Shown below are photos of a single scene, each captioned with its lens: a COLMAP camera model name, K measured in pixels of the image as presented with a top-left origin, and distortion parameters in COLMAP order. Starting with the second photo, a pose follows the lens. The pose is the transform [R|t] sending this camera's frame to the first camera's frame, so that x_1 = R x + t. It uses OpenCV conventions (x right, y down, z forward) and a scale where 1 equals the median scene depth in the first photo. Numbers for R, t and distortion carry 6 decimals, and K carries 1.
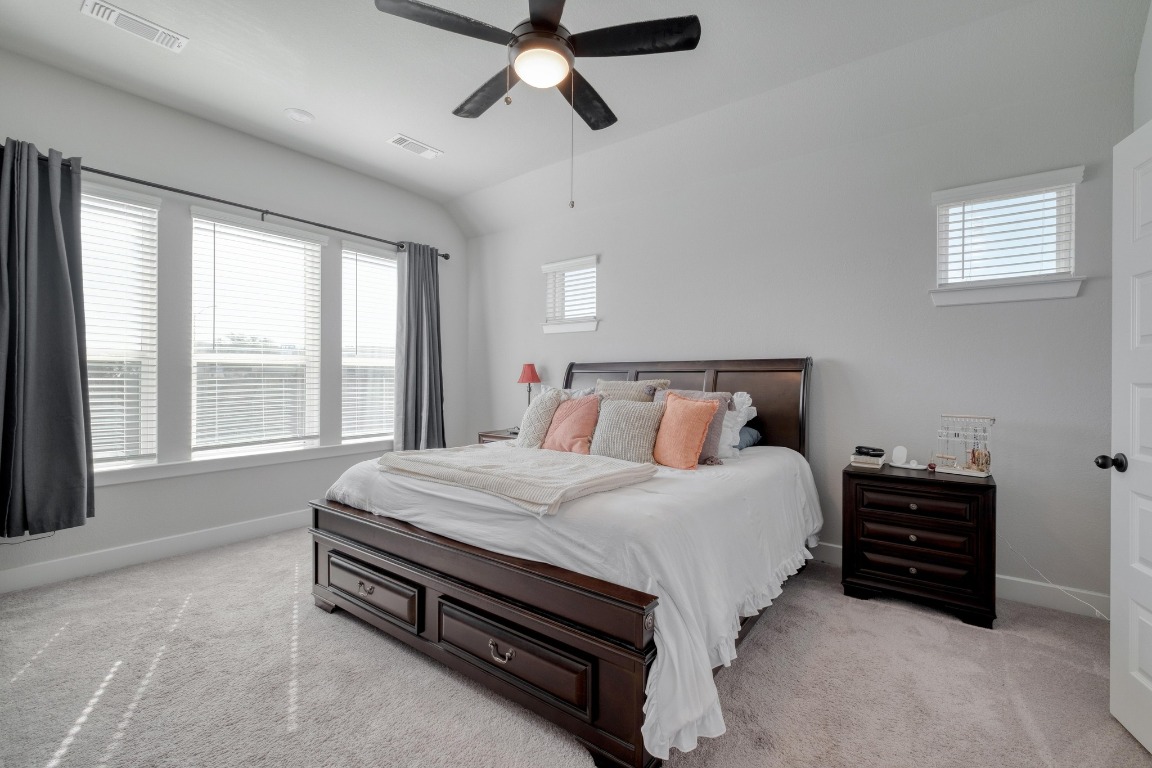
lens RADIAL K [[497.0, 0, 580.9], [0, 497.0, 382.8], [0, 0, 1]] dist [0.010326, -0.003853]
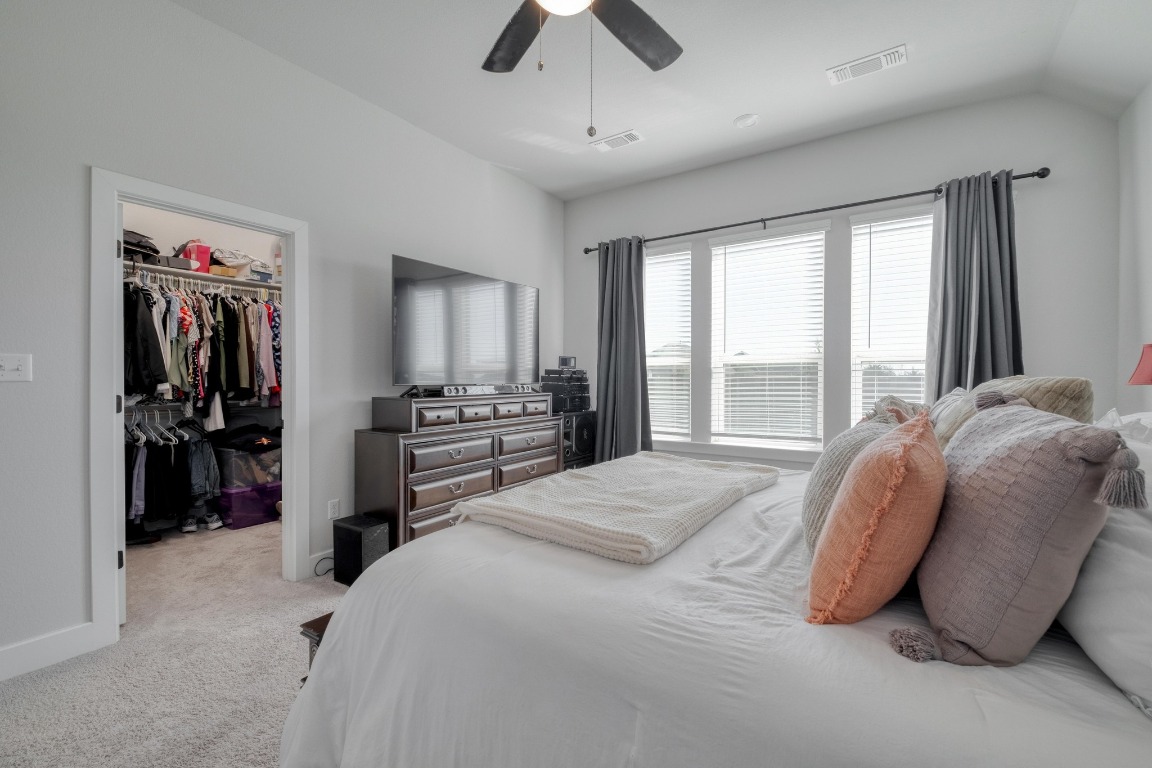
lens RADIAL K [[497.0, 0, 580.7], [0, 497.0, 383.6], [0, 0, 1]] dist [0.010326, -0.003853]
pose [[0.080270, 0.010321, -0.996720, 0.380365], [-0.000959, 0.999947, 0.010277, -0.004620], [0.996773, 0.000131, 0.080276, 0.504570]]
